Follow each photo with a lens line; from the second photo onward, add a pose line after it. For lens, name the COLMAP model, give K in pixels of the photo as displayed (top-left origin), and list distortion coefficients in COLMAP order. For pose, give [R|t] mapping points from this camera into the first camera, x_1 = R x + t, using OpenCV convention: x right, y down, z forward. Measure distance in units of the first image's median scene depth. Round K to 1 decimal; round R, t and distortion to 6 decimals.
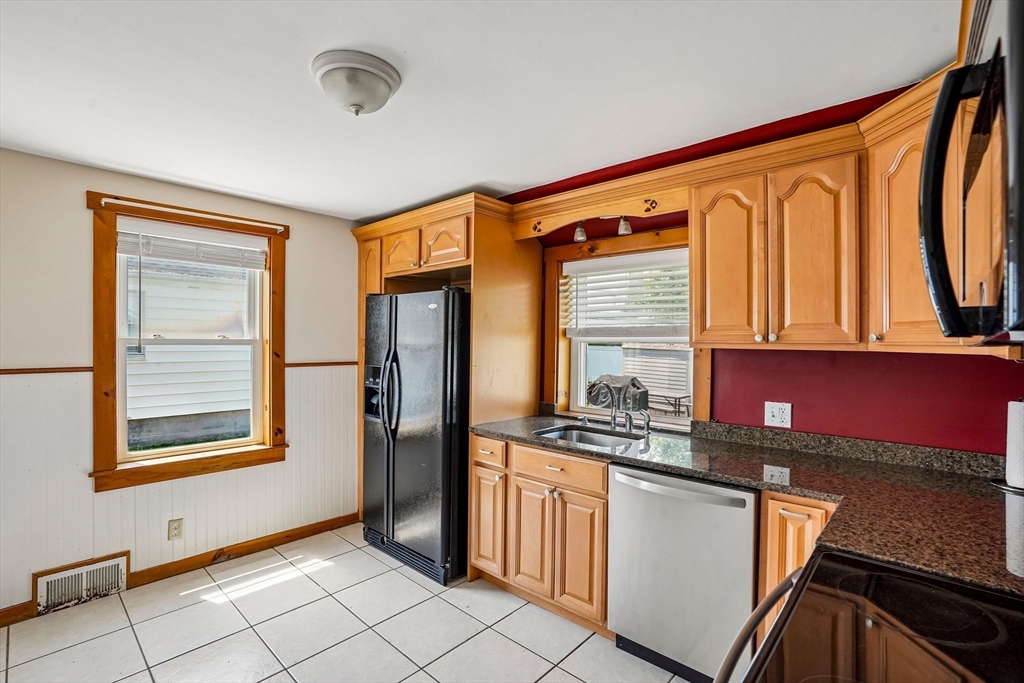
lens RADIAL K [[480.0, 0, 512.0], [0, 480.0, 341.5], [0, 0, 1]] dist [-0.037618, 0.017530]
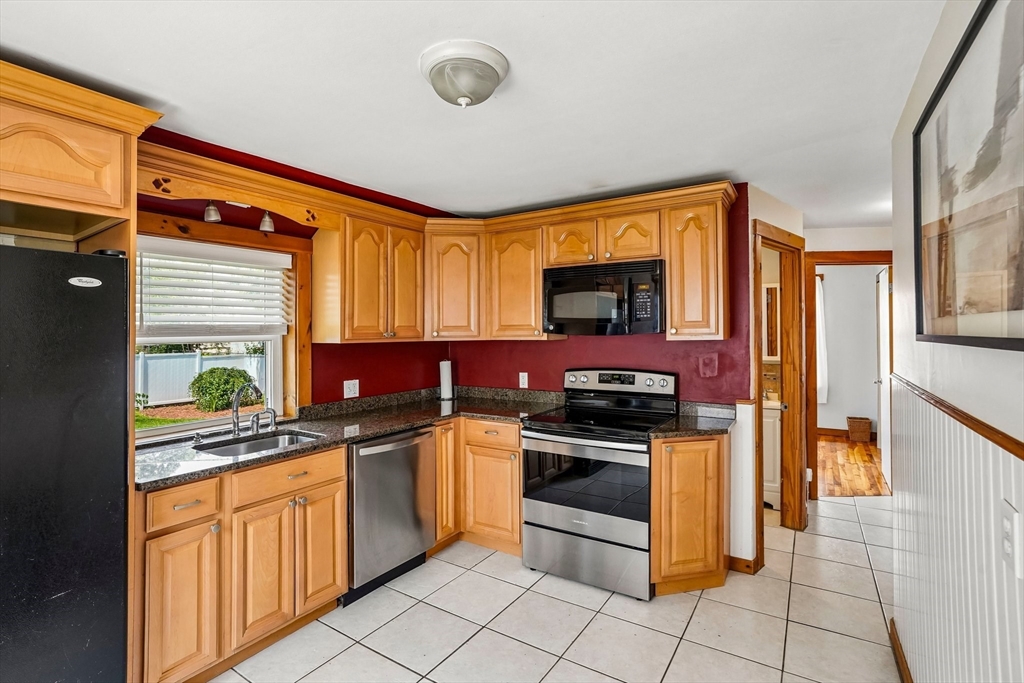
lens RADIAL K [[480.0, 0, 512.0], [0, 480.0, 341.5], [0, 0, 1]] dist [-0.037618, 0.017530]
pose [[-0.154662, -0.024443, 0.987665, -0.830479], [0.013404, 0.999550, 0.026836, -0.016836], [-0.987877, 0.017389, -0.154264, 0.669744]]
